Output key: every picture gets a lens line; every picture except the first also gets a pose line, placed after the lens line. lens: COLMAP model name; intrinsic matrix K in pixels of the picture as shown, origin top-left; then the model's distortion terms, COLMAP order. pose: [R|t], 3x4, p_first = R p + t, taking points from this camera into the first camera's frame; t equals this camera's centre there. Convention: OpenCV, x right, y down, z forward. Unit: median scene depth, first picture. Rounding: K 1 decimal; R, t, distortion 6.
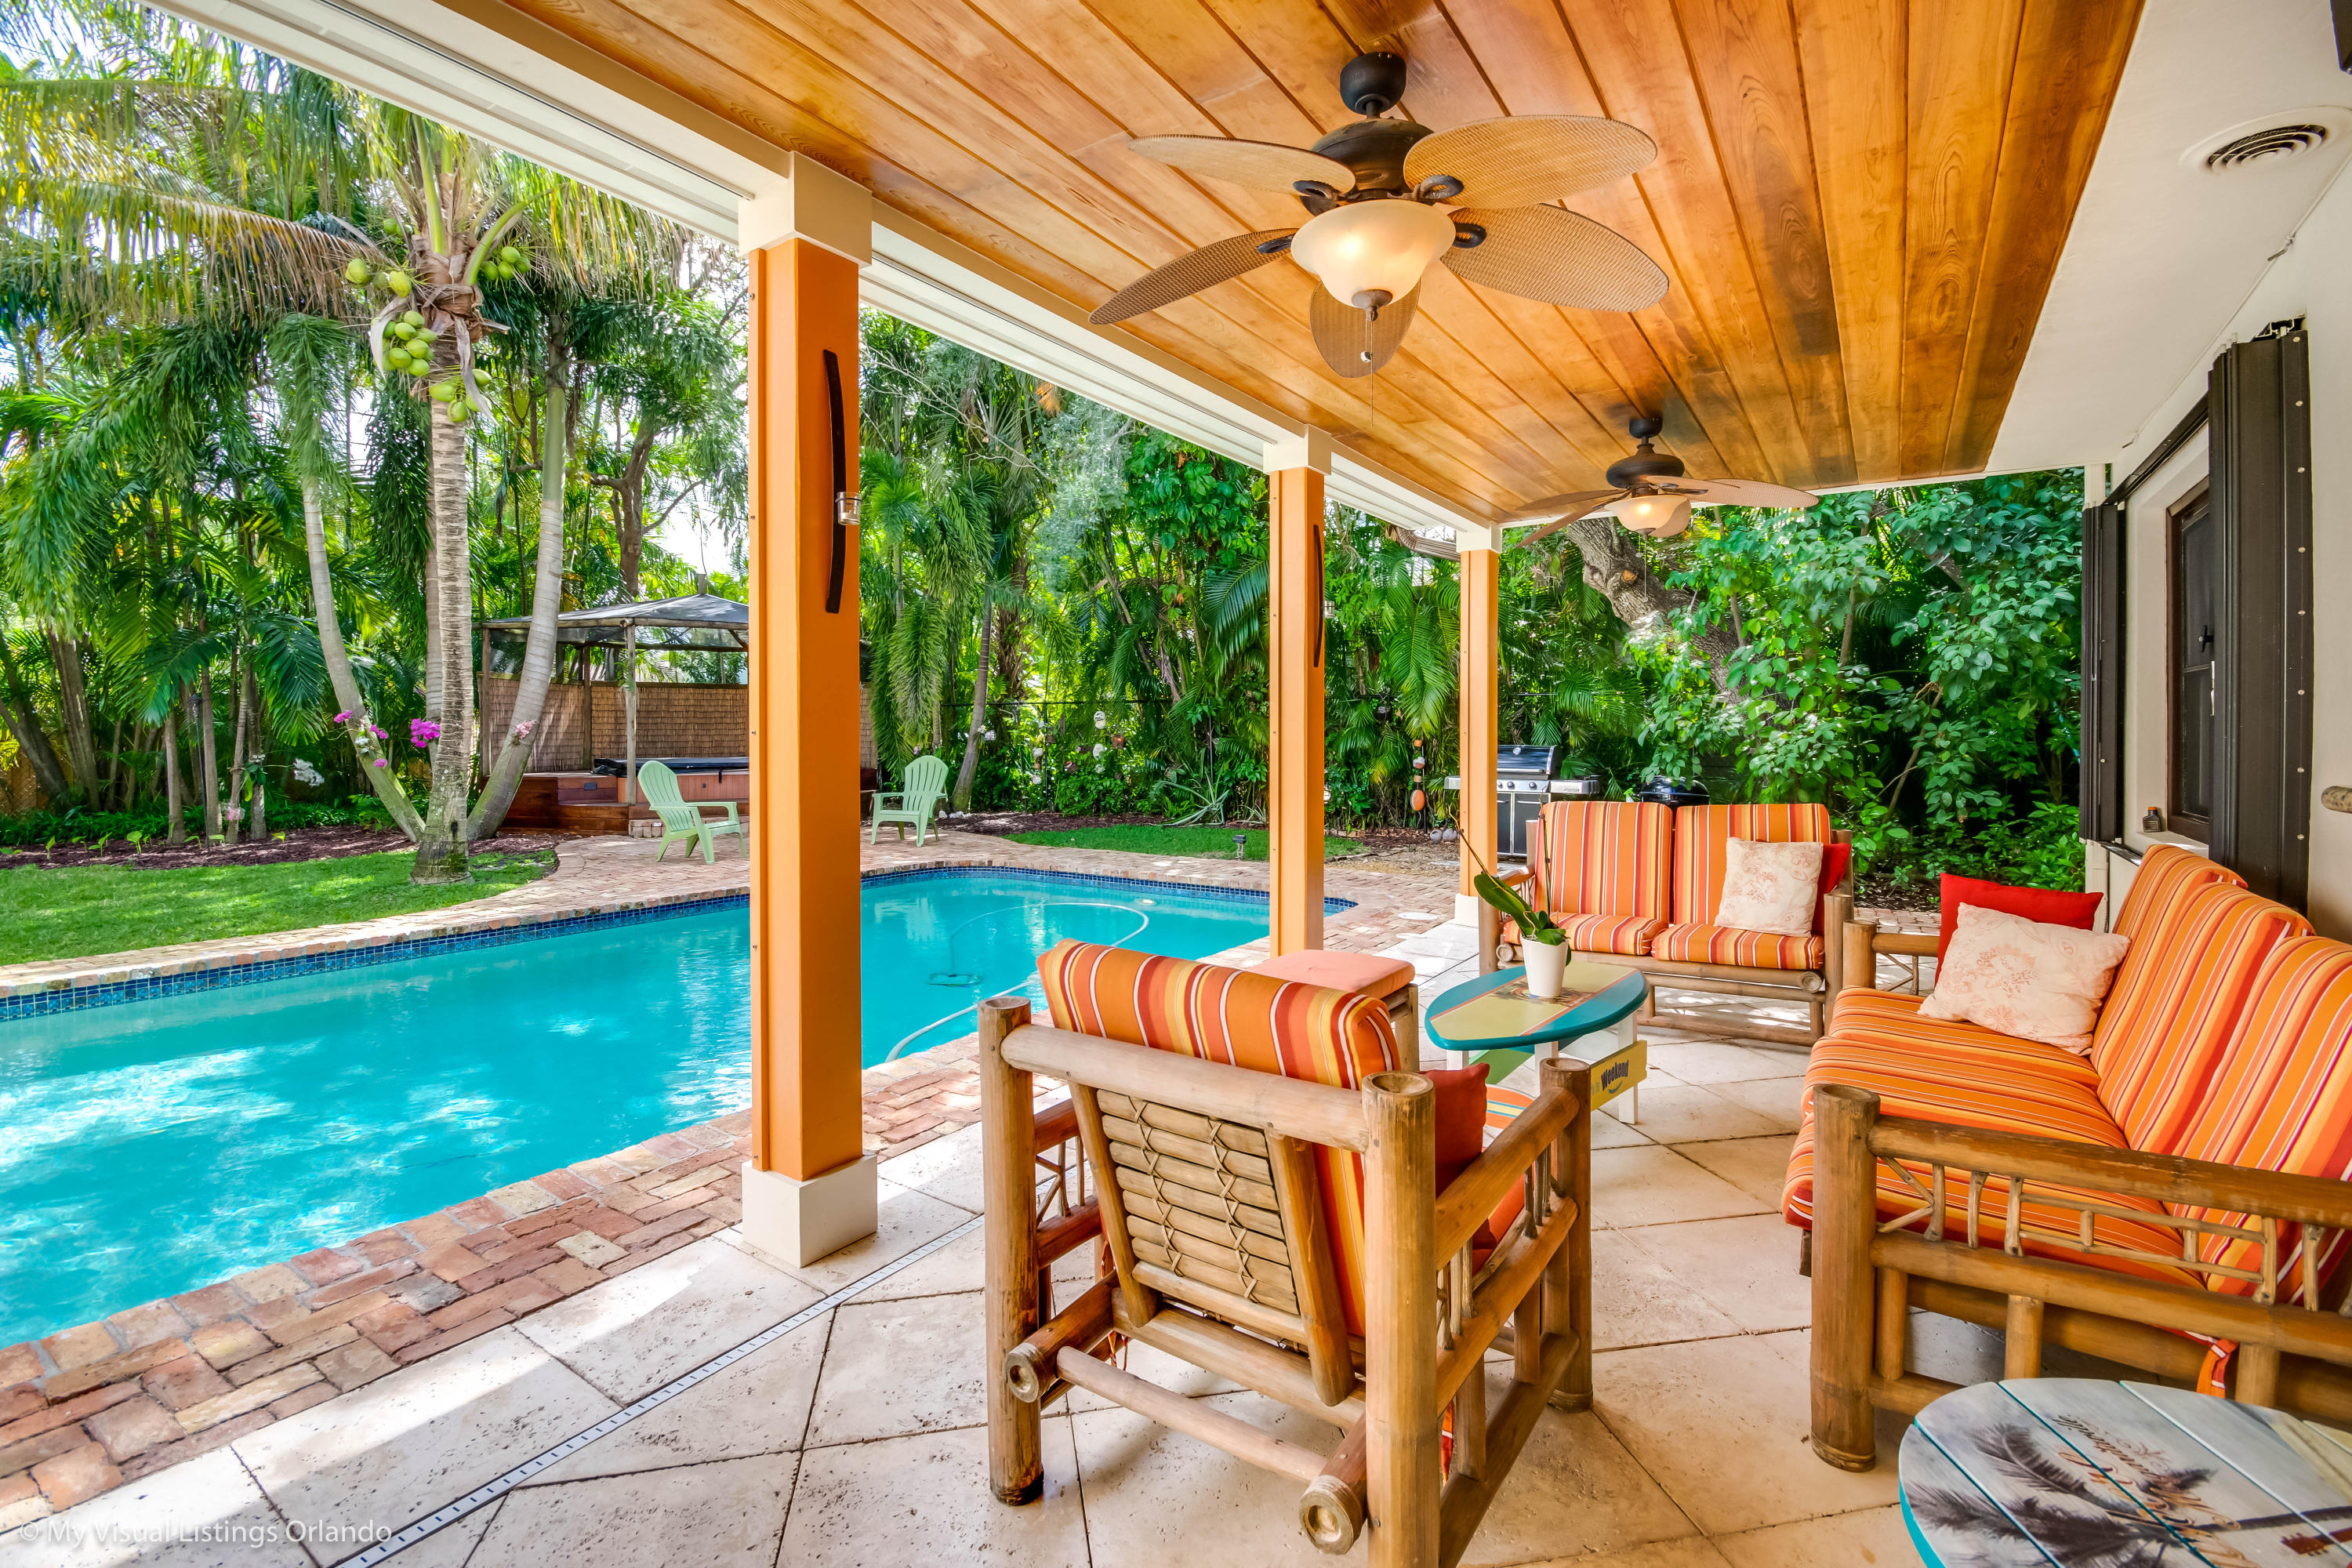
lens RADIAL K [[1048.1, 0, 1171.2], [0, 1048.1, 772.2], [0, 0, 1]] dist [0.000765, 0.000194]
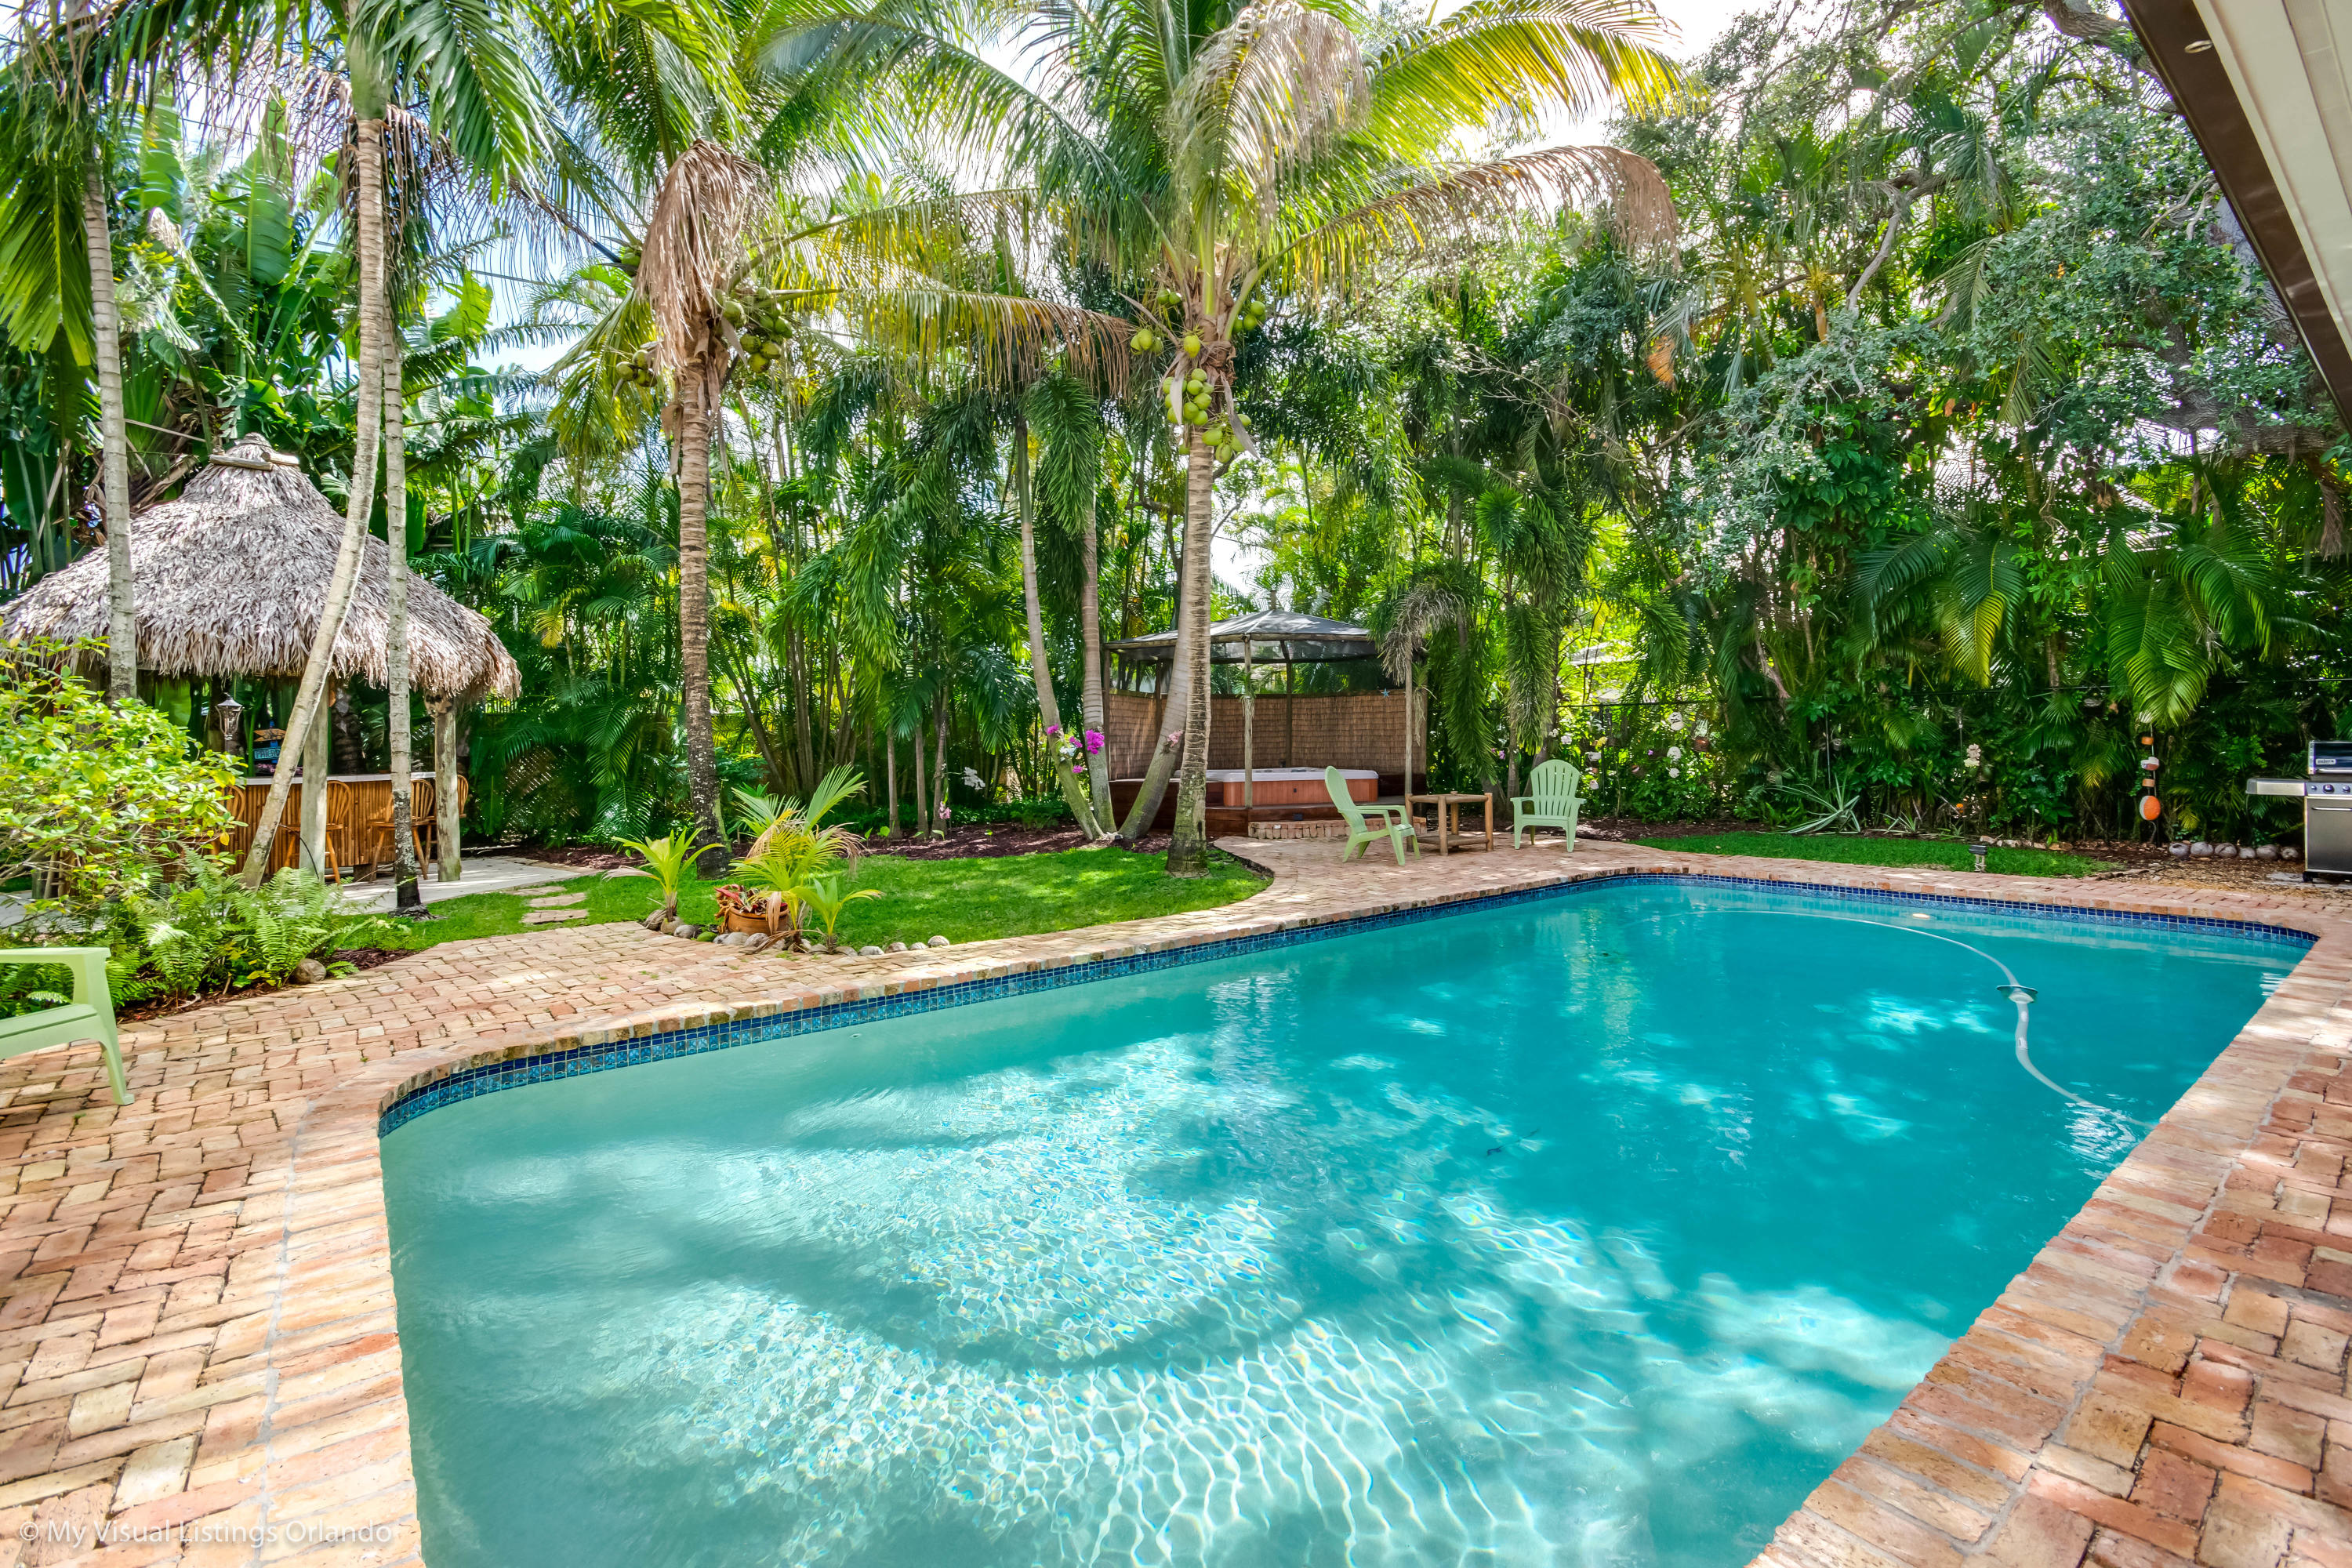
lens RADIAL K [[1048.1, 0, 1172.2], [0, 1048.1, 771.9], [0, 0, 1]] dist [0.000765, 0.000194]
pose [[0.955200, -0.004628, -0.295926, -0.280359], [0.003322, 0.999982, -0.004917, -0.001055], [0.295943, 0.003714, 0.955198, -0.053749]]
